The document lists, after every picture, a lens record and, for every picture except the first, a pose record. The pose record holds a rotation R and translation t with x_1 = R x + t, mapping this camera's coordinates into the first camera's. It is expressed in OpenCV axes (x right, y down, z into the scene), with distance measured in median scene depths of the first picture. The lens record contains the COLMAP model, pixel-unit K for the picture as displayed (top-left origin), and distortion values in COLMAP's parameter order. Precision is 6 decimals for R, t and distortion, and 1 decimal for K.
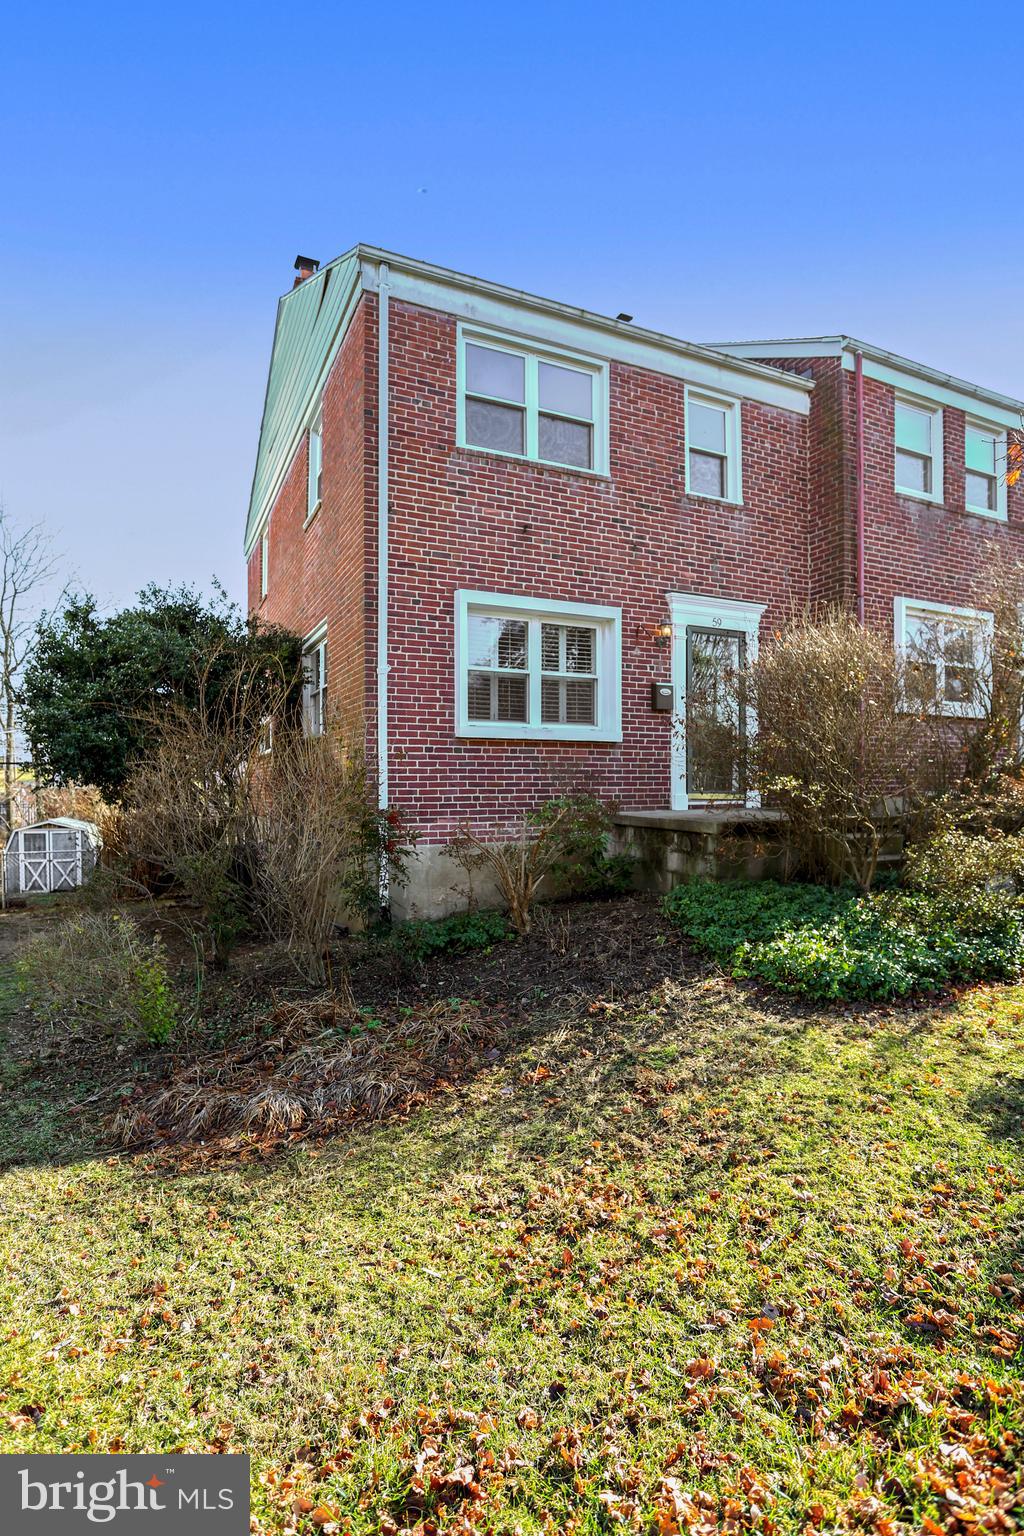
lens RADIAL K [[739.1, 0, 518.8], [0, 739.1, 763.2], [0, 0, 1]] dist [-0.024324, 0.000375]
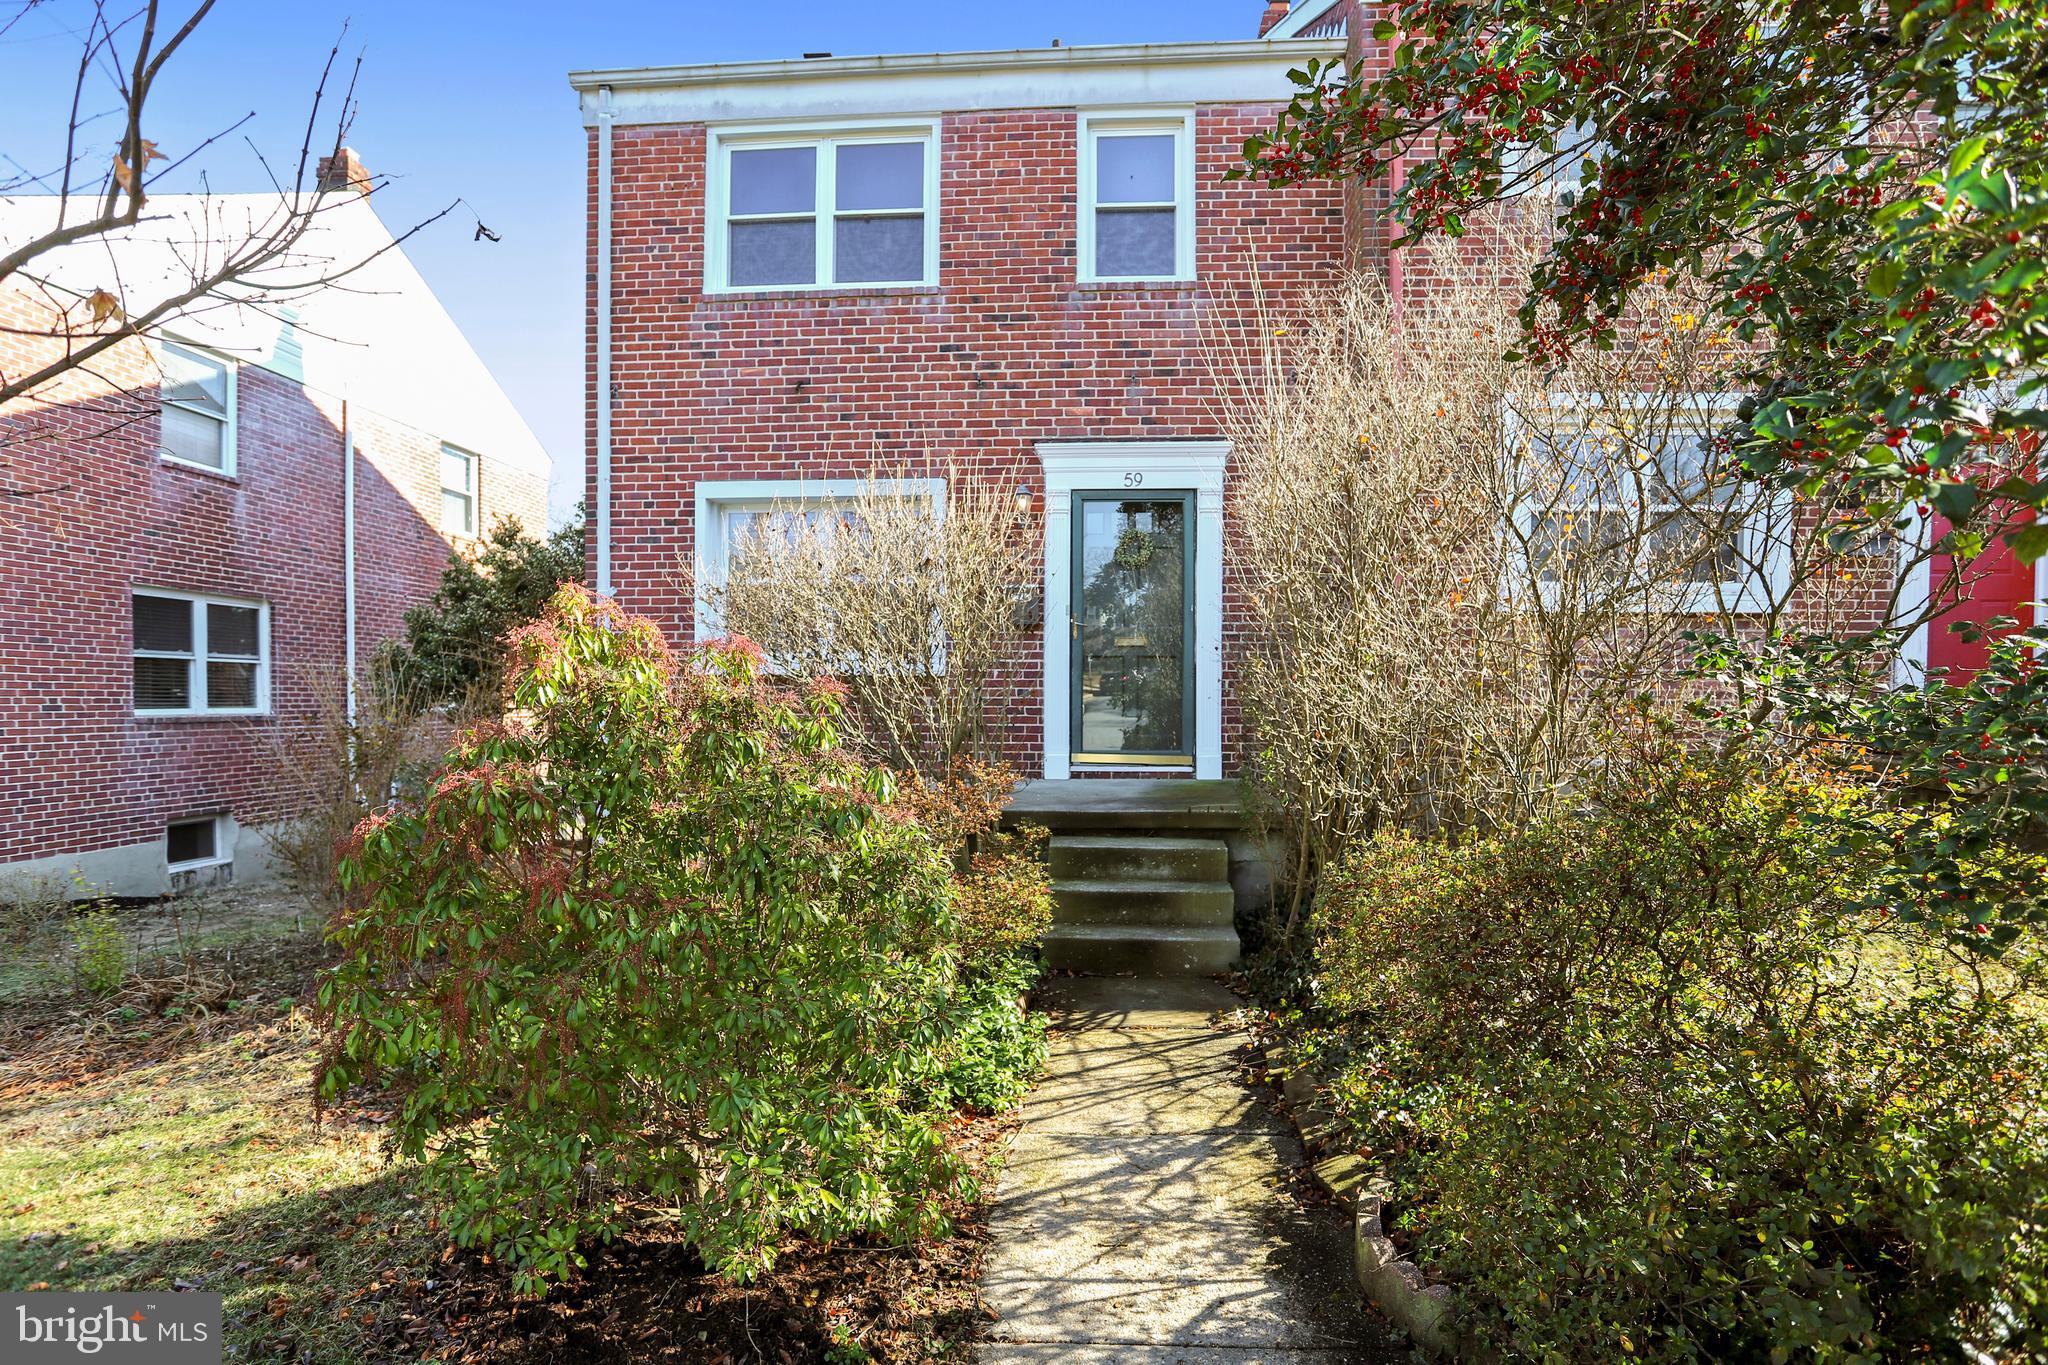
lens RADIAL K [[985.5, 0, 1049.9], [0, 985.5, 754.4], [0, 0, 1]] dist [-0.024324, 0.000375]
pose [[0.876108, 0.001609, -0.482113, 0.682673], [0.005181, 0.999905, 0.012751, 0.033825], [0.482087, -0.013669, 0.876016, 0.263883]]
